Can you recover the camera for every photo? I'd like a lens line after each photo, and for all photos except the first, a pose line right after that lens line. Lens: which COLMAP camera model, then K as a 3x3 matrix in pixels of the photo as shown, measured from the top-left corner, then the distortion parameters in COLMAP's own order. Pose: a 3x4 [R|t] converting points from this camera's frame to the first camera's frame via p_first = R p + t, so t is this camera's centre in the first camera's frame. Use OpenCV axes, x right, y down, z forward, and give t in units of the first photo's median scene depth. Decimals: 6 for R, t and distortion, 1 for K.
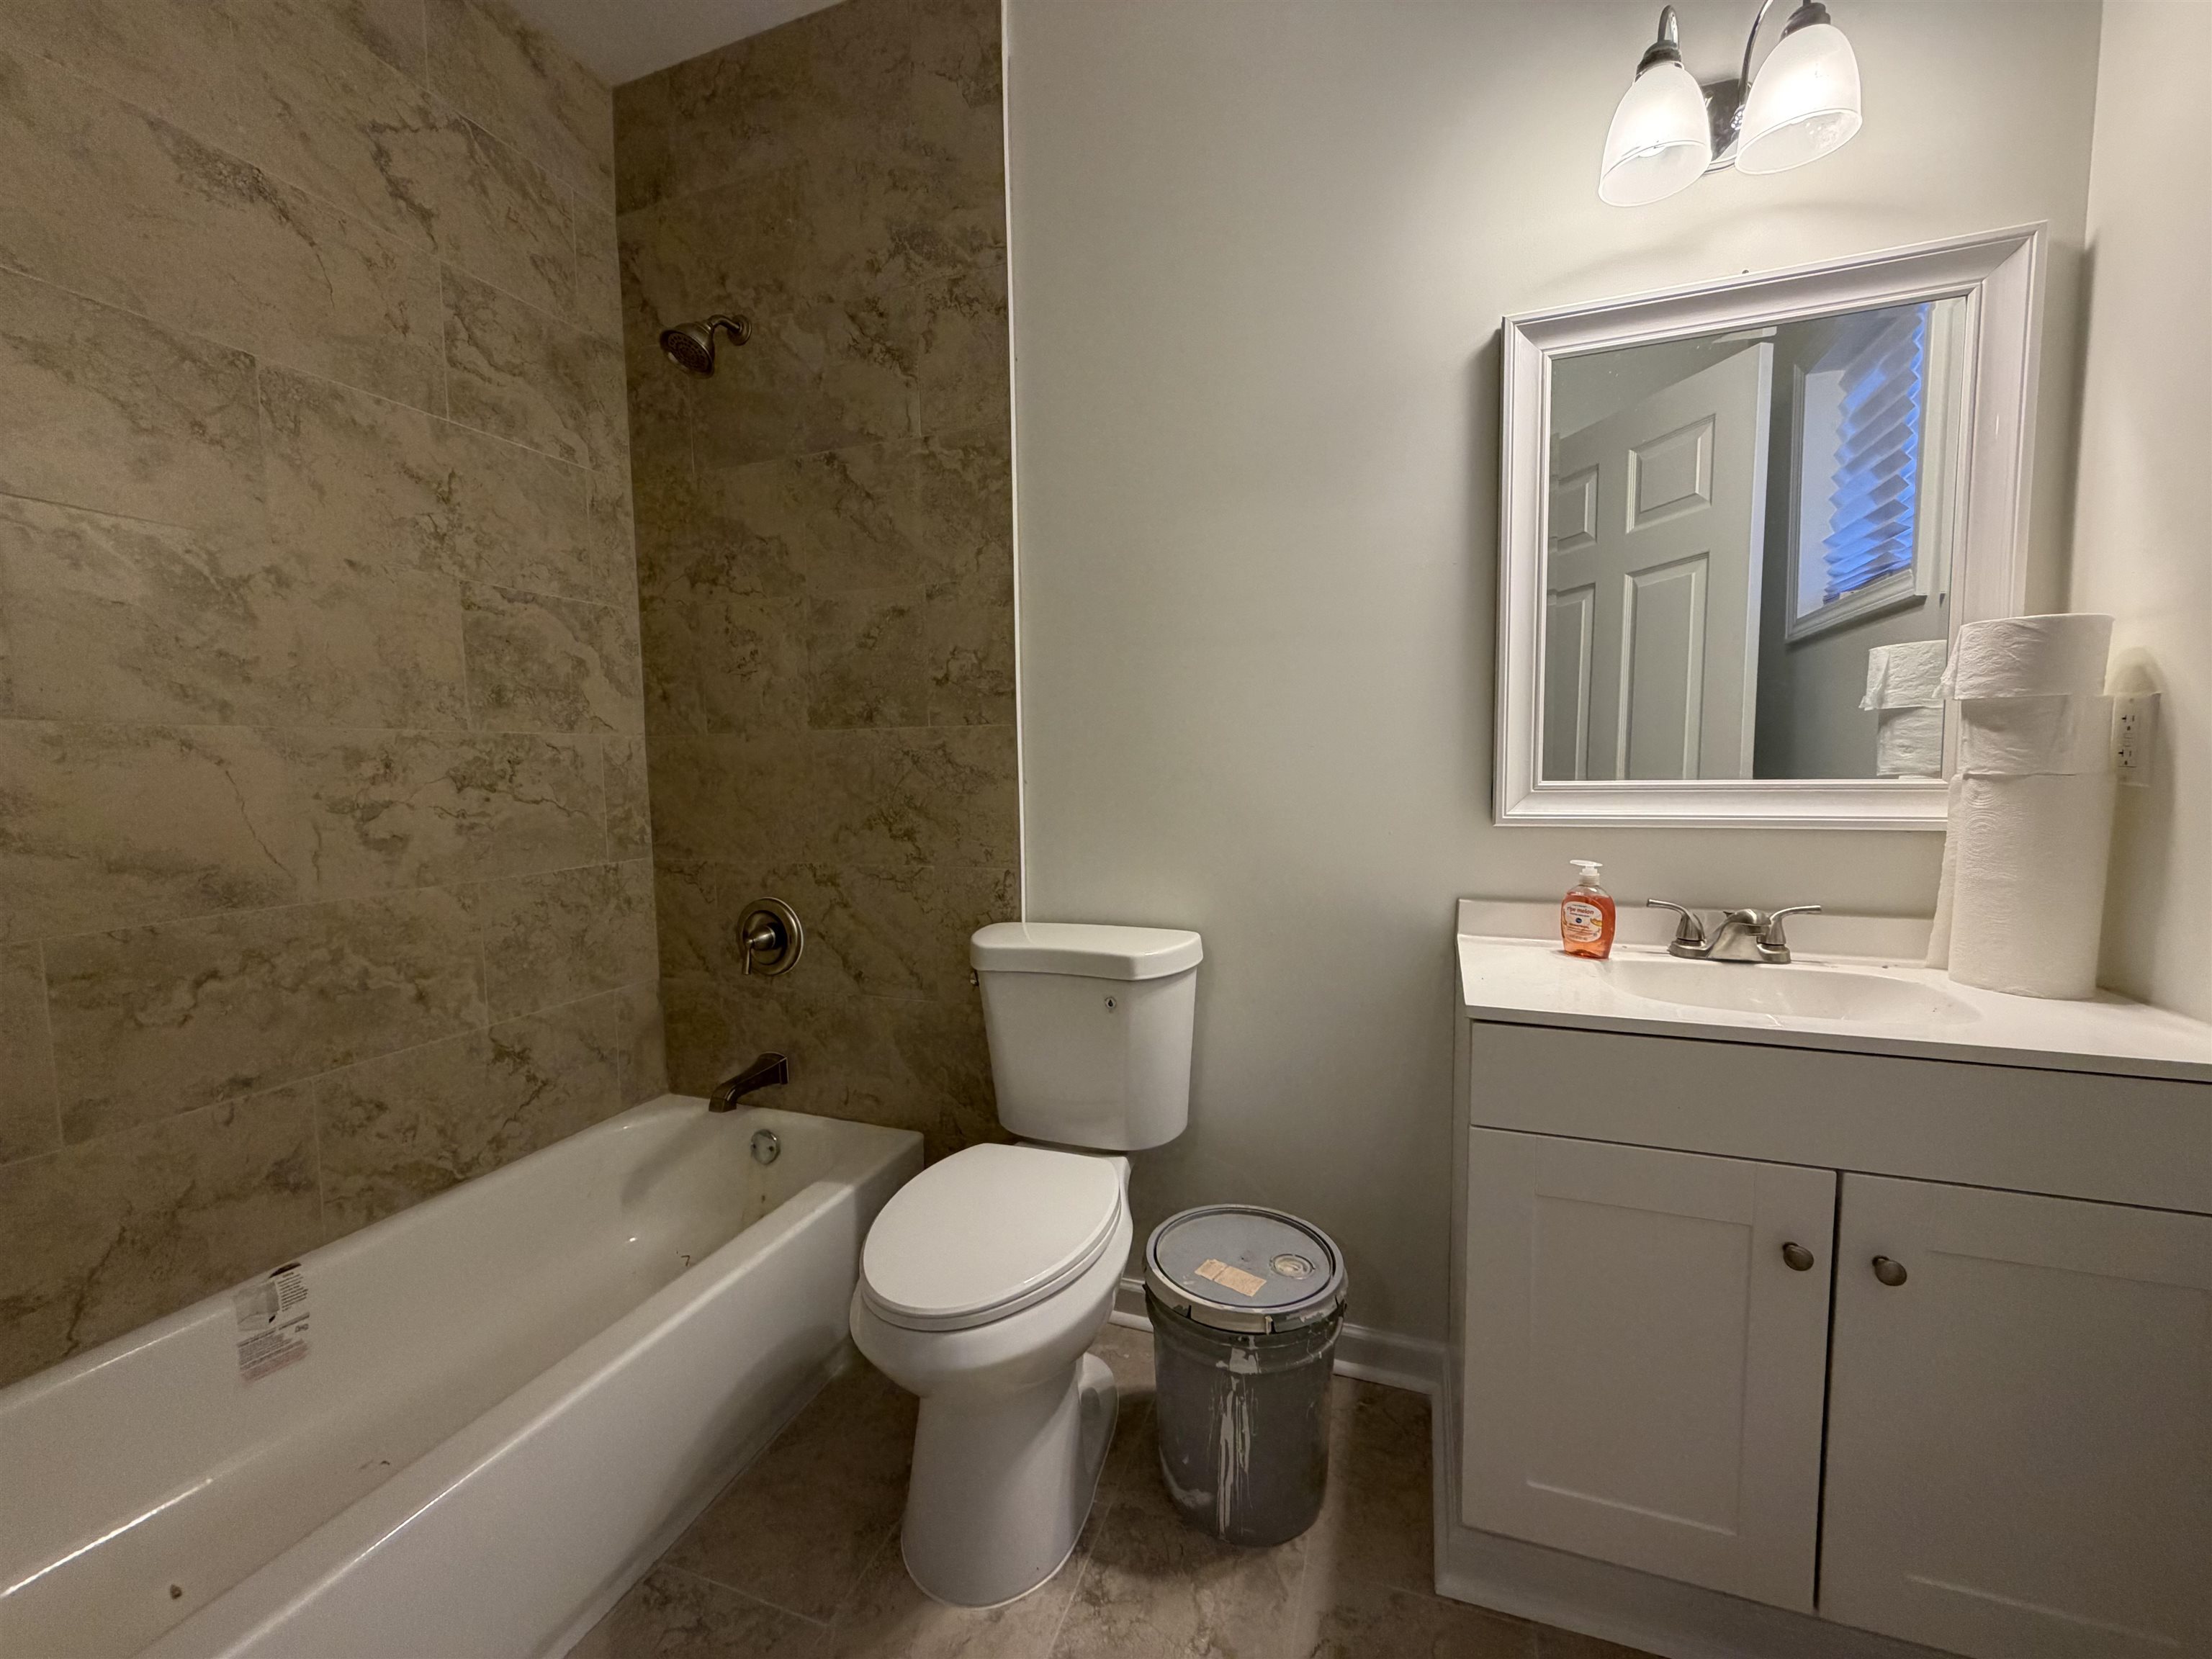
lens RADIAL K [[880.5, 0, 1100.6], [0, 880.5, 828.6], [0, 0, 1]] dist [-0.000880, 0.000069]
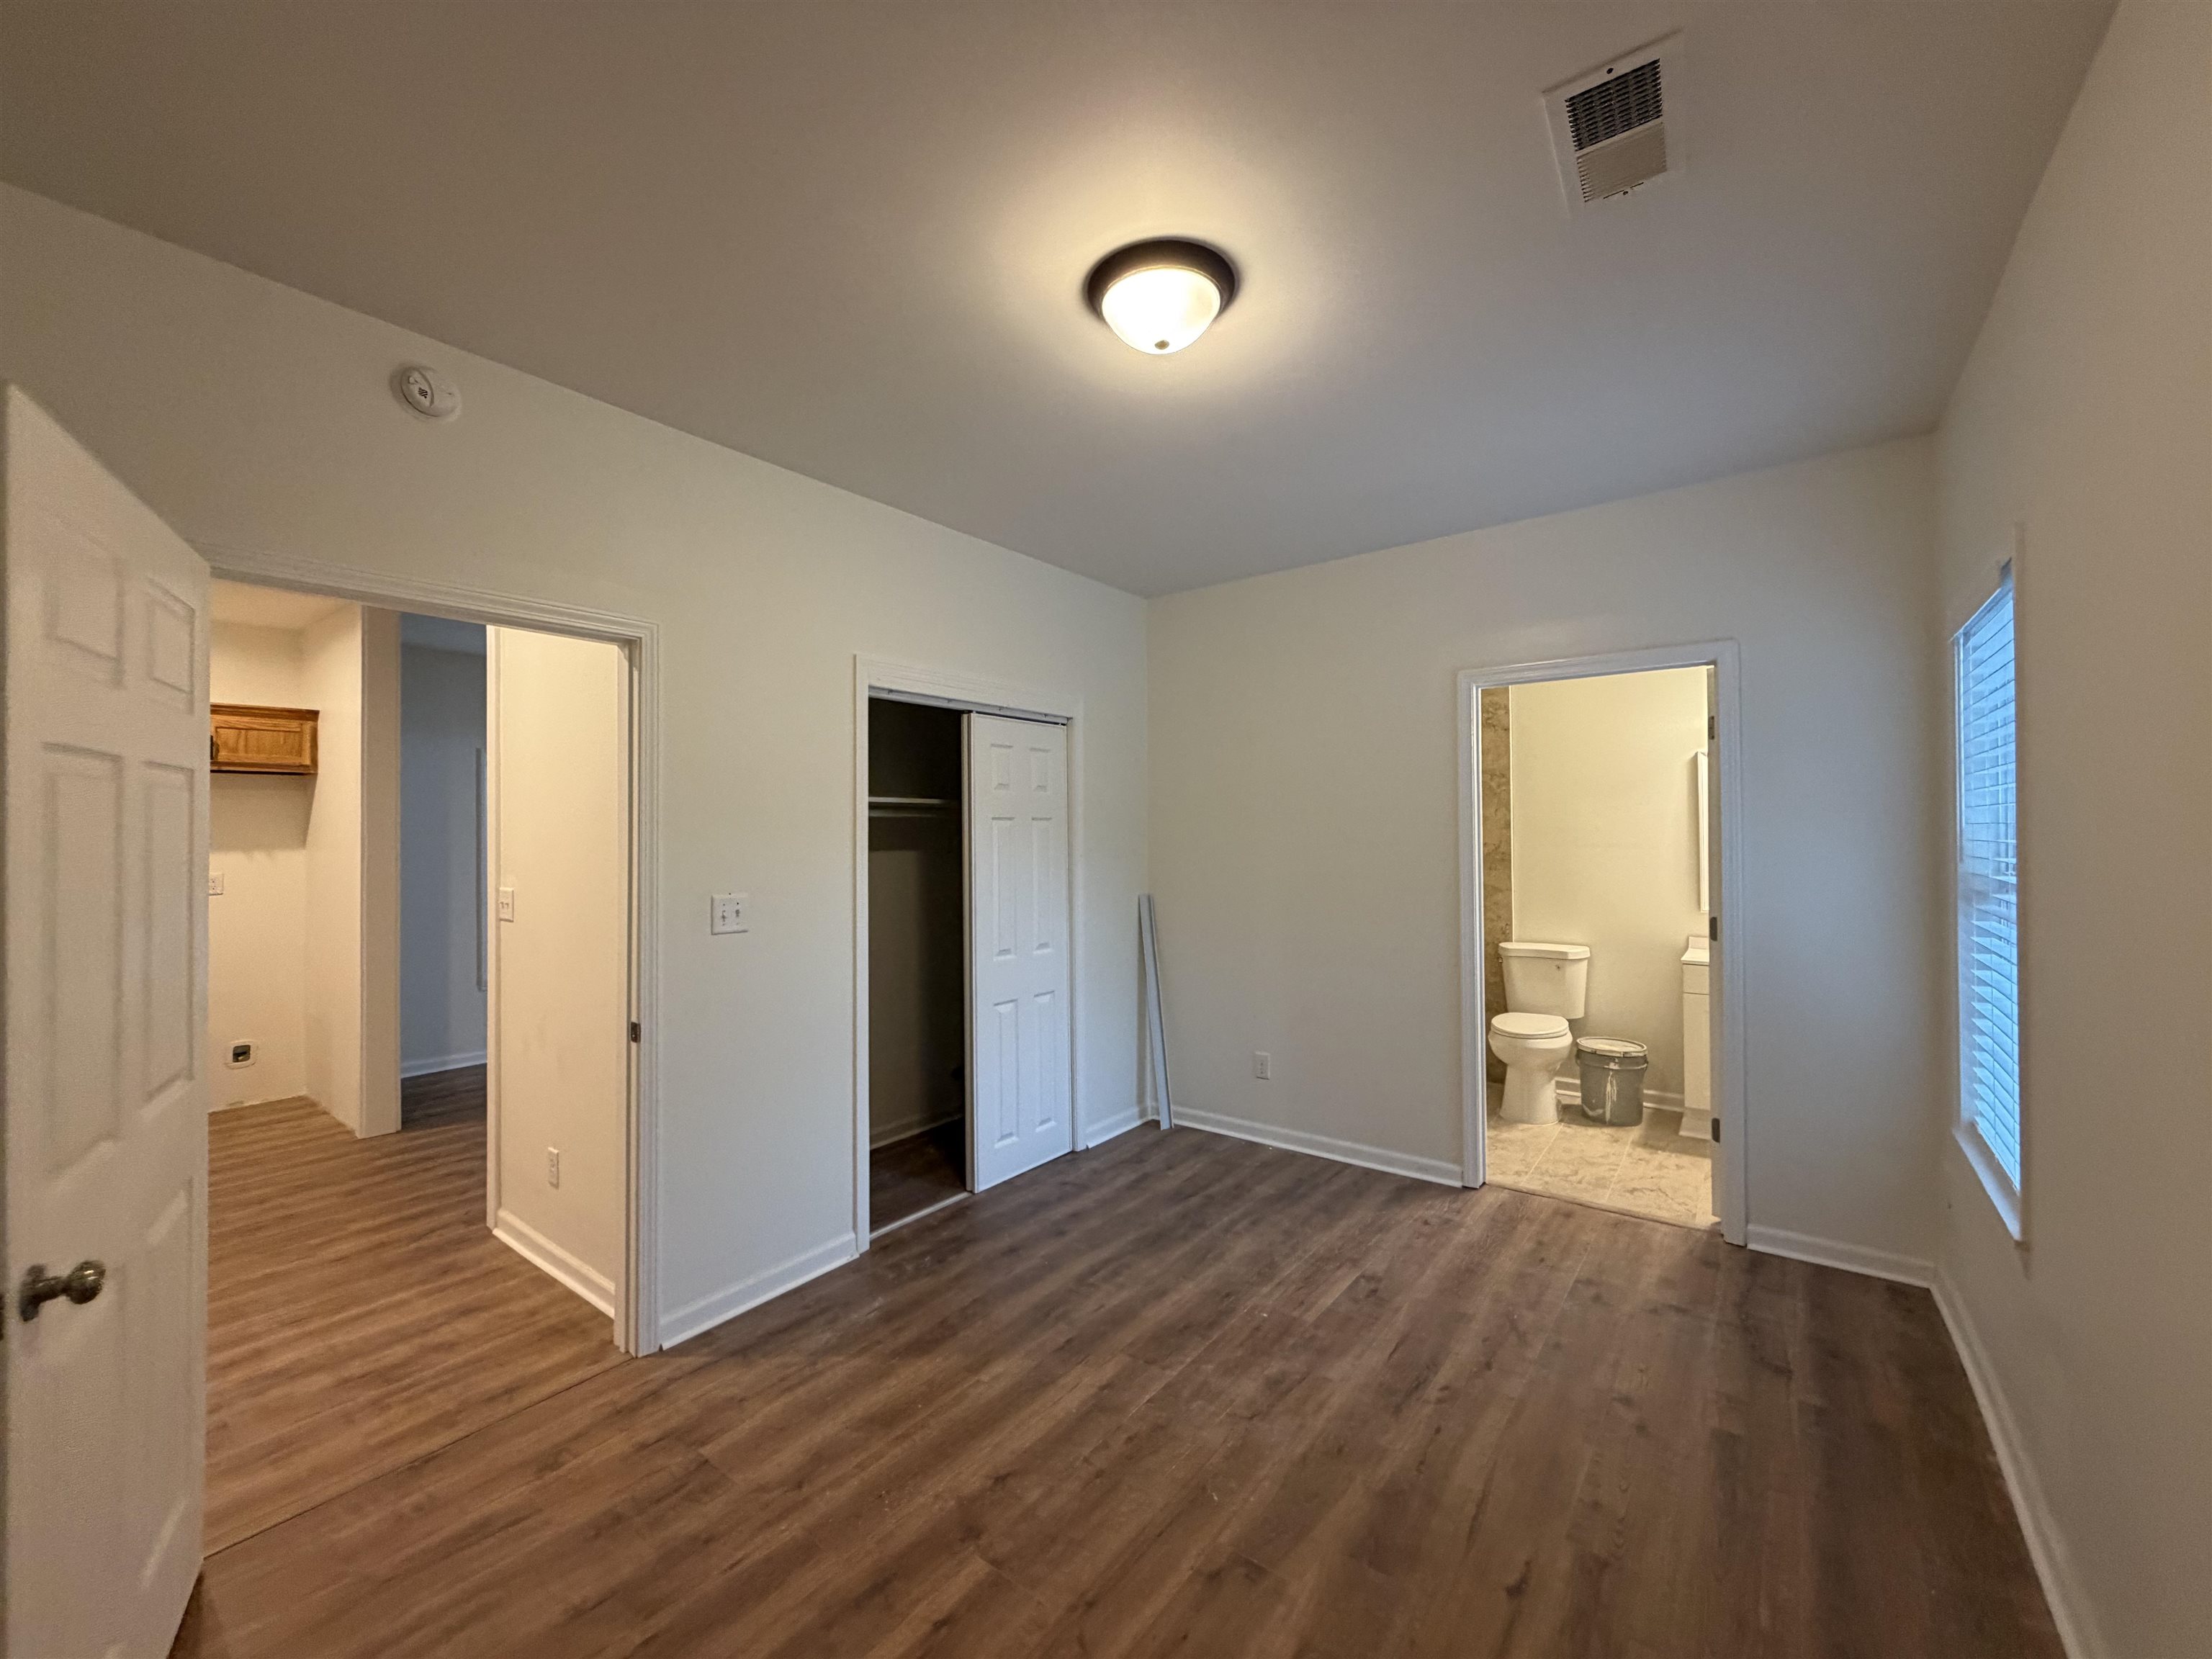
lens RADIAL K [[878.3, 0, 1094.2], [0, 878.3, 829.0], [0, 0, 1]] dist [0.015583, 0.000104]
pose [[0.956666, 0.008111, -0.291075, -0.686483], [-0.030981, 0.996773, -0.074046, -0.006805], [0.289535, 0.079855, 0.953831, -2.599464]]
